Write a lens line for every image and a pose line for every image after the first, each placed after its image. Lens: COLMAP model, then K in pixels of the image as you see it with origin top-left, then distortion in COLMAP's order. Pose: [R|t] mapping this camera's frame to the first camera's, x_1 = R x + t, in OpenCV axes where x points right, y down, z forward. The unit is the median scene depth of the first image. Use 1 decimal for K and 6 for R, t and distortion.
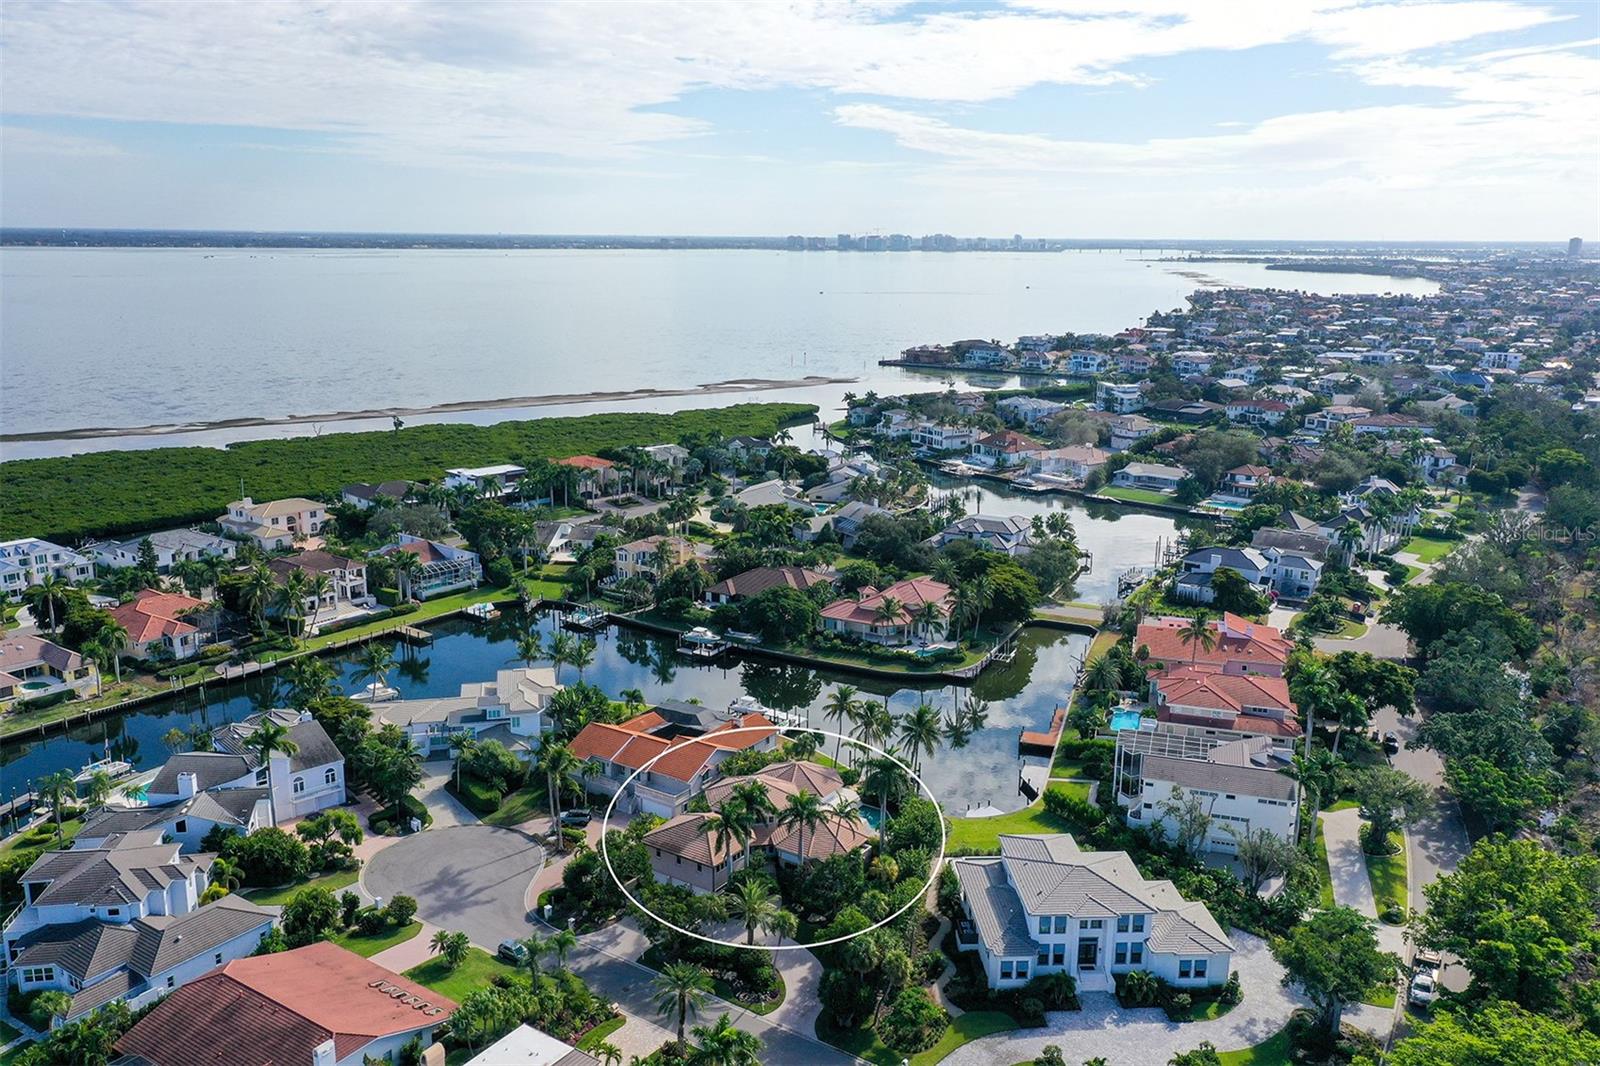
lens RADIAL K [[1270.5, 0, 800.0], [0, 1270.5, 533.0], [0, 0, 1]] dist [0.007800, 0.000198]
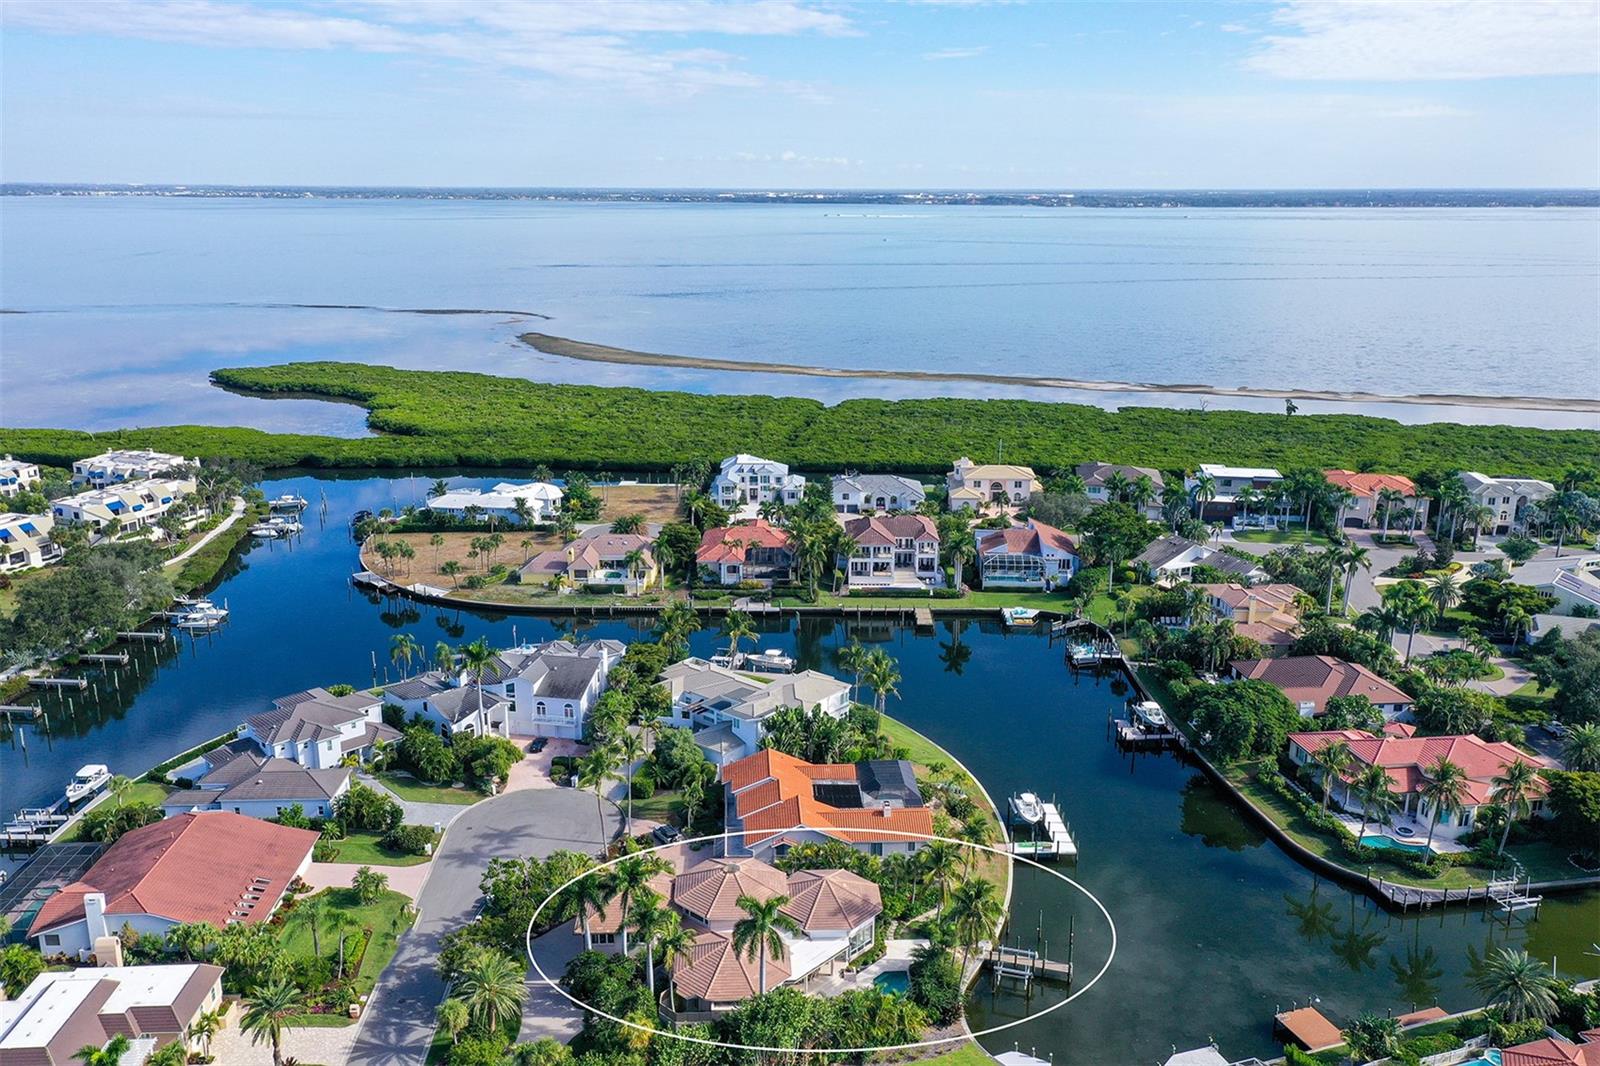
lens RADIAL K [[1321.0, 0, 800.0], [0, 1321.0, 533.0], [0, 0, 1]] dist [0.026281, 0.009050]
pose [[0.577107, 0.194478, -0.793174, 0.504334], [-0.180271, 0.977610, 0.108536, -0.089864], [0.796523, 0.080349, 0.599245, 0.424659]]
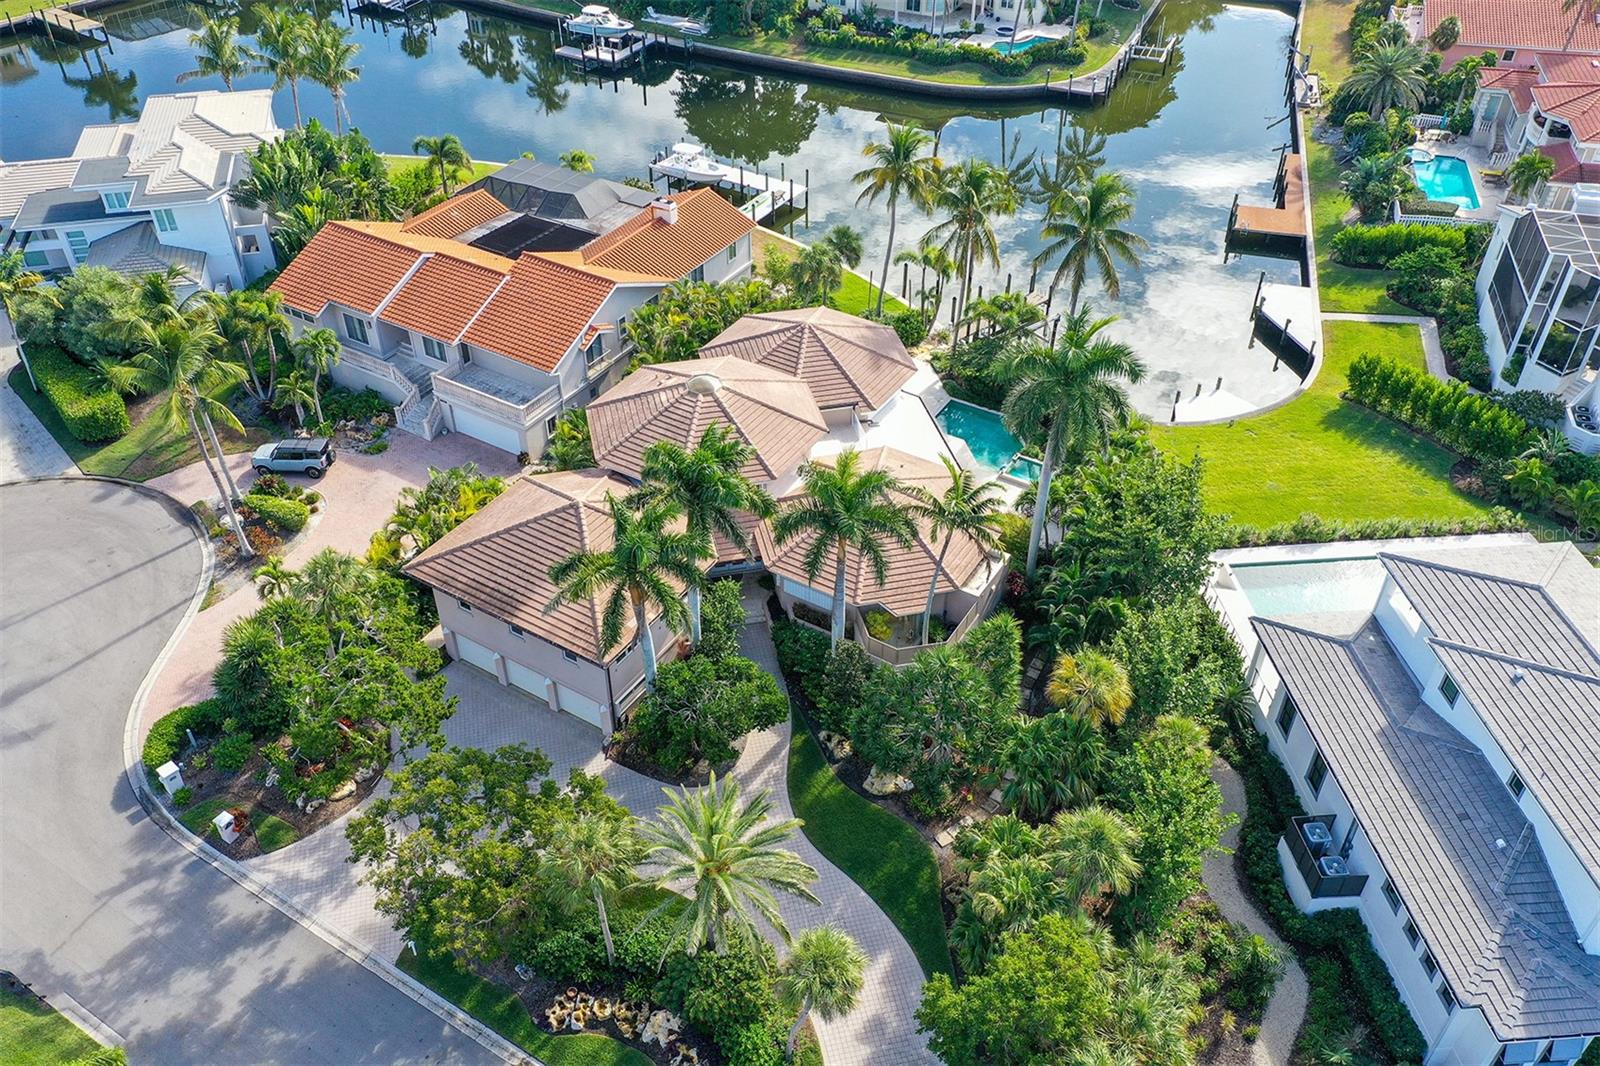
lens RADIAL K [[1321.0, 0, 800.0], [0, 1321.0, 533.0], [0, 0, 1]] dist [0.026281, 0.009050]
pose [[0.999263, -0.028222, 0.026037, -0.014742], [0.014566, 0.906000, 0.423026, 0.048339], [-0.035528, -0.422335, 0.905743, 0.470689]]
